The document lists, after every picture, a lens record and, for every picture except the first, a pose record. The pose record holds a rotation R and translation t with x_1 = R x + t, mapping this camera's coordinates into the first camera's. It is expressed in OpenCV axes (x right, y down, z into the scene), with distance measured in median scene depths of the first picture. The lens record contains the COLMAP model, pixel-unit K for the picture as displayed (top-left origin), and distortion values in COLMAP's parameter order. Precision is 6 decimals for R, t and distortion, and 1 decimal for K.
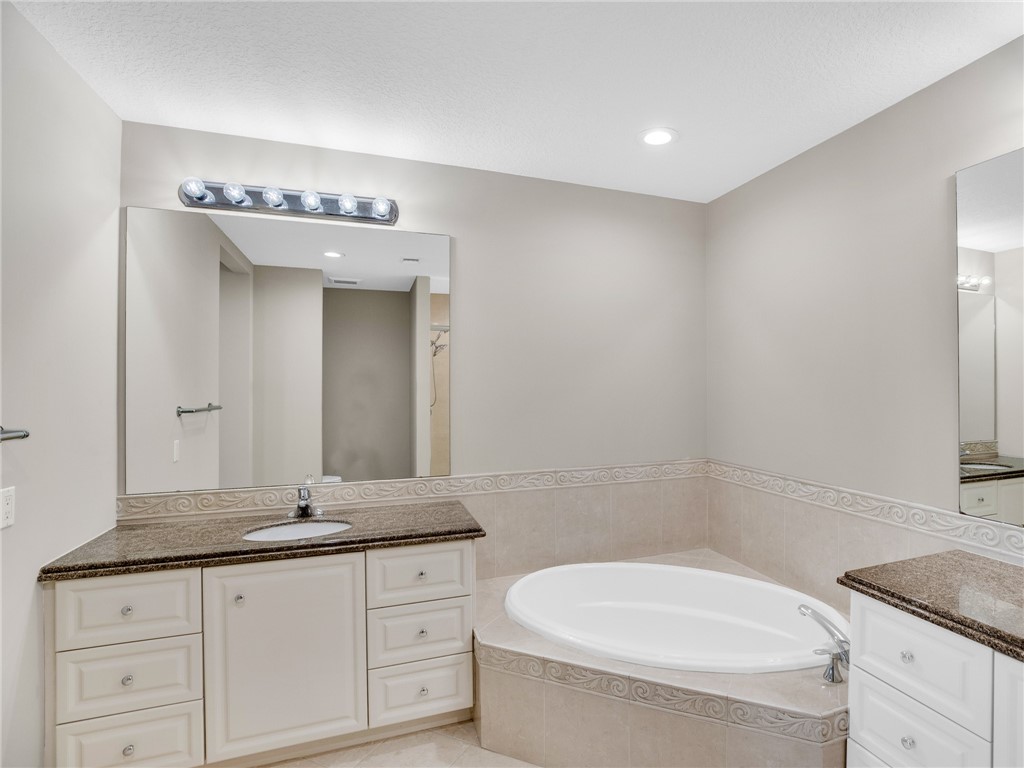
lens RADIAL K [[529.0, 0, 515.3], [0, 529.0, 381.8], [0, 0, 1]] dist [-0.046509, 0.014150]
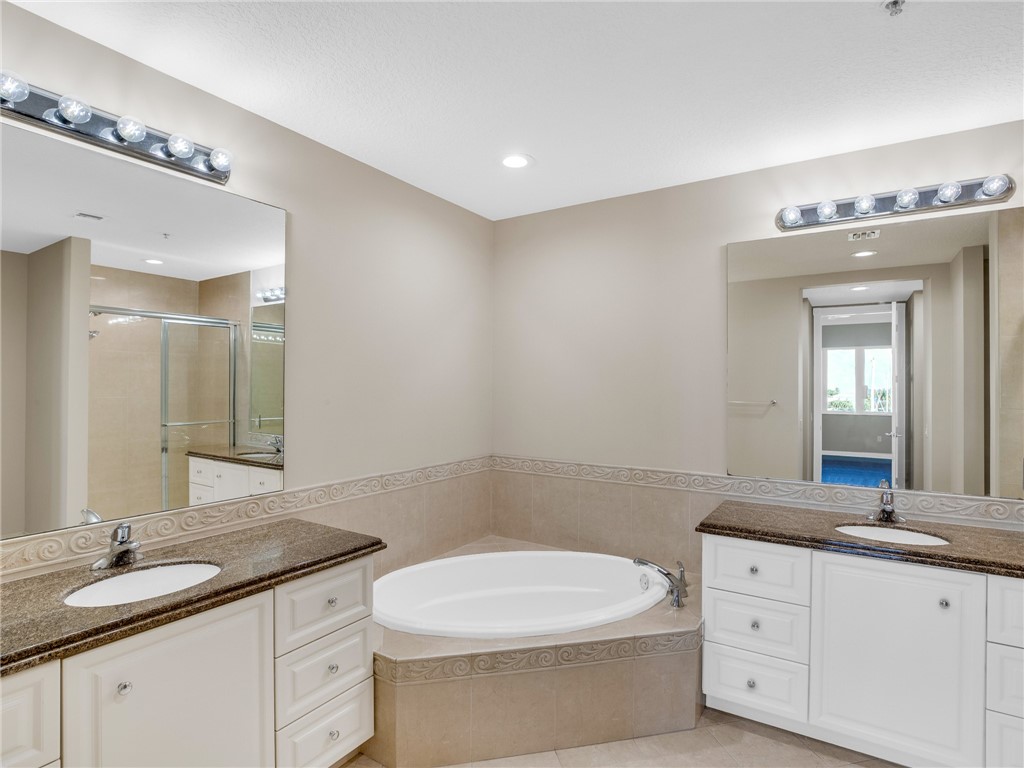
lens RADIAL K [[540.1, 0, 512.0], [0, 540.1, 384.0], [0, 0, 1]] dist [-0.027311, 0.000904]
pose [[0.802200, 0.011034, 0.596953, -0.454908], [-0.011750, 0.999927, -0.002692, 0.003964], [-0.596940, -0.004855, 0.802272, 0.104797]]
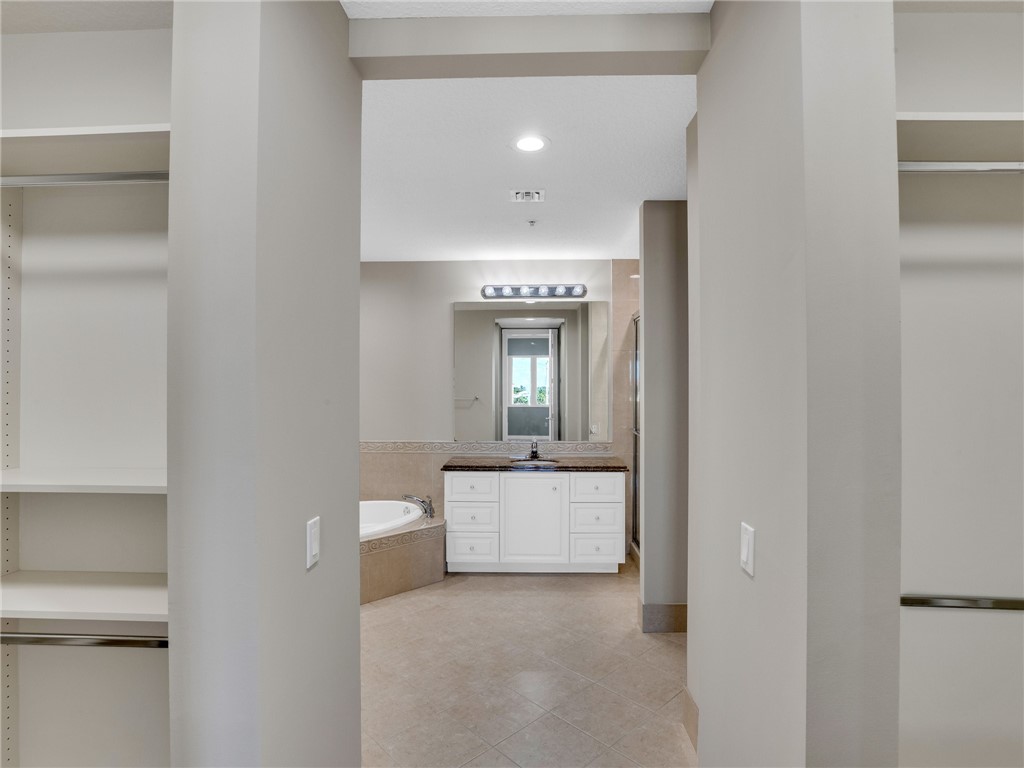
lens RADIAL K [[540.1, 0, 512.0], [0, 540.1, 384.0], [0, 0, 1]] dist [-0.027311, 0.000904]
pose [[0.391213, 0.007976, 0.920265, -1.148638], [-0.006991, 0.999959, -0.005695, -0.003676], [-0.920274, -0.004206, 0.391253, -0.215542]]
